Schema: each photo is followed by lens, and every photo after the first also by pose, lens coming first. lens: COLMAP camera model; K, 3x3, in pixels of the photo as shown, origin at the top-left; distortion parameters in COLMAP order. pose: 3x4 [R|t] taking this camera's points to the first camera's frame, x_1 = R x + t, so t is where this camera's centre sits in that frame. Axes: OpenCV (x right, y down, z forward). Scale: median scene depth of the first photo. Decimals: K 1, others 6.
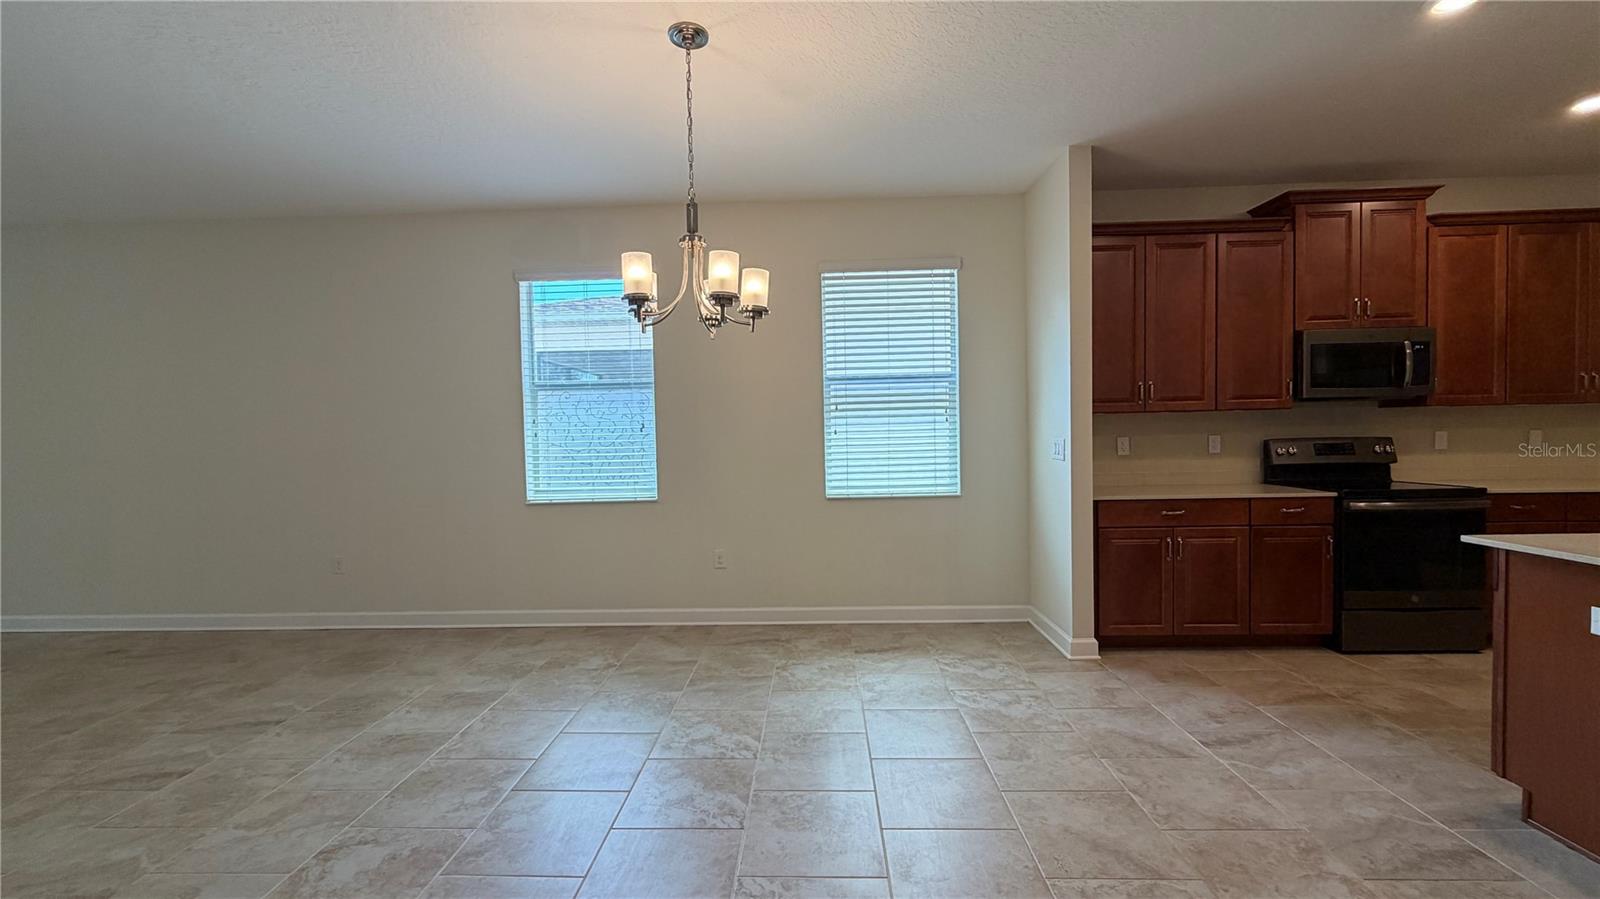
lens RADIAL K [[636.1, 0, 797.0], [0, 636.1, 449.1], [0, 0, 1]] dist [-0.000368, 0.000062]
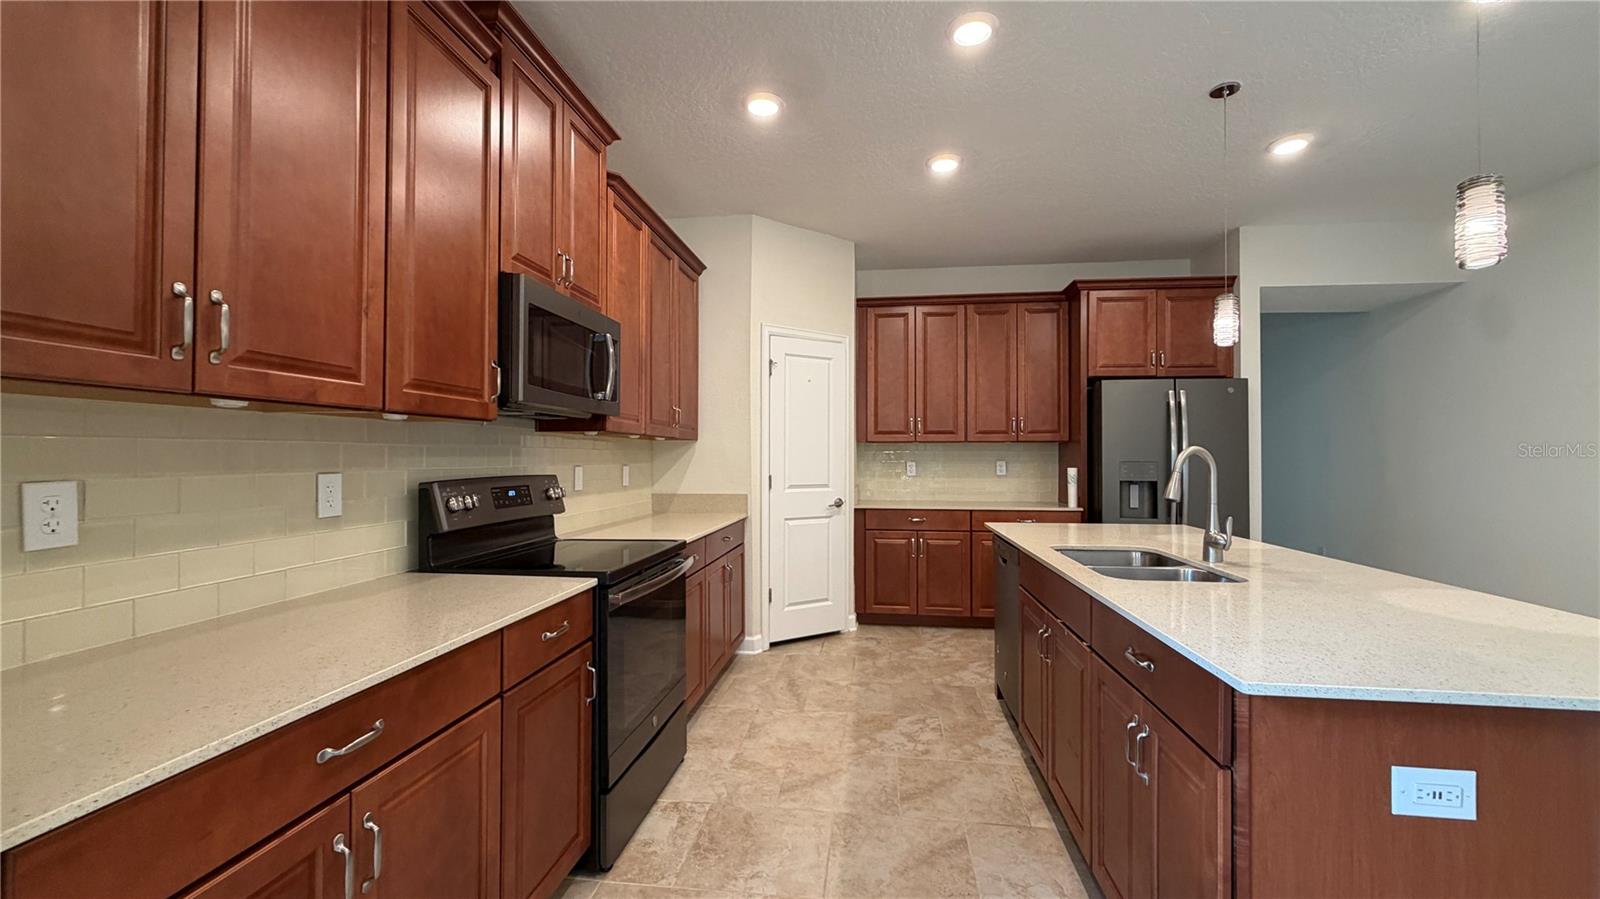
lens RADIAL K [[636.1, 0, 797.0], [0, 636.1, 449.1], [0, 0, 1]] dist [-0.000368, 0.000062]
pose [[0.097712, 0.032205, 0.994694, 0.296385], [0.025230, 0.999075, -0.034825, -0.017178], [-0.994895, 0.028499, 0.096809, 0.714693]]
